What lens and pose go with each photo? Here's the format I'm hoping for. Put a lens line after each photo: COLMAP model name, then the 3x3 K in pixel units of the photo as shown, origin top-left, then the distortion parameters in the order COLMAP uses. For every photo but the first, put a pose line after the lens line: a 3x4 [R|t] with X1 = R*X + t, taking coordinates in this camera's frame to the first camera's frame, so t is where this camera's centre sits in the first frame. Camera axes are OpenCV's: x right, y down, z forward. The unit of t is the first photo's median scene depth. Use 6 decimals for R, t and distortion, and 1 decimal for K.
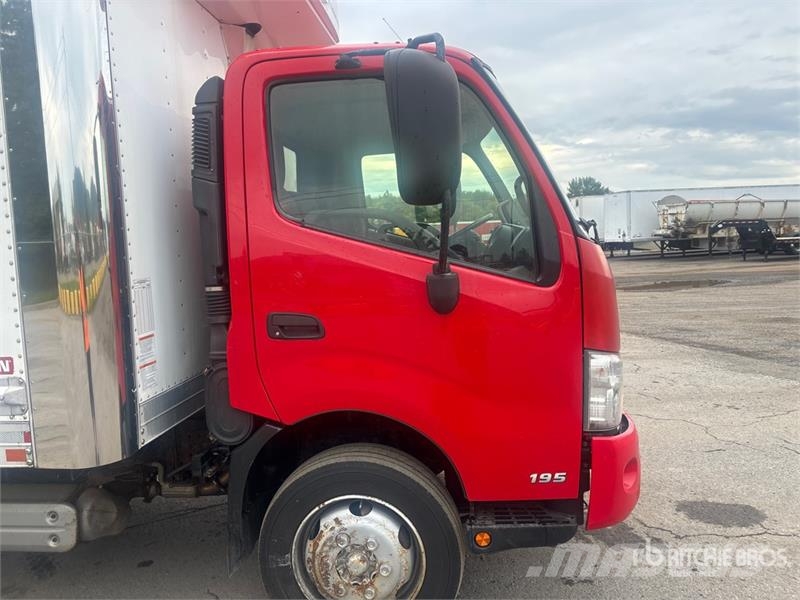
lens RADIAL K [[601.7, 0, 400.0], [0, 601.7, 300.0], [0, 0, 1]] dist [0.057118, -0.065543]
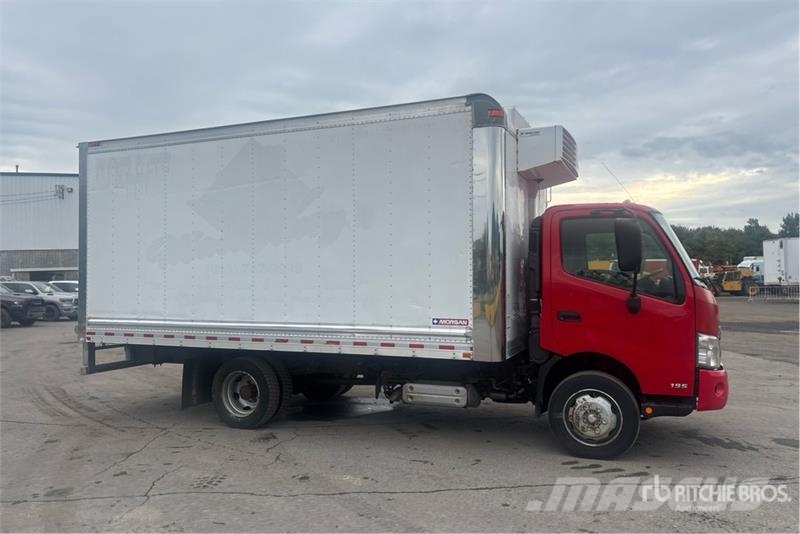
lens RADIAL K [[605.7, 0, 413.2], [0, 605.7, 270.3], [0, 0, 1]] dist [0.124668, -0.271491]
pose [[0.962562, 0.034095, -0.268910, -0.120109], [-0.061436, 0.993682, -0.093923, 0.128921], [0.264009, 0.106927, 0.958575, -1.558255]]
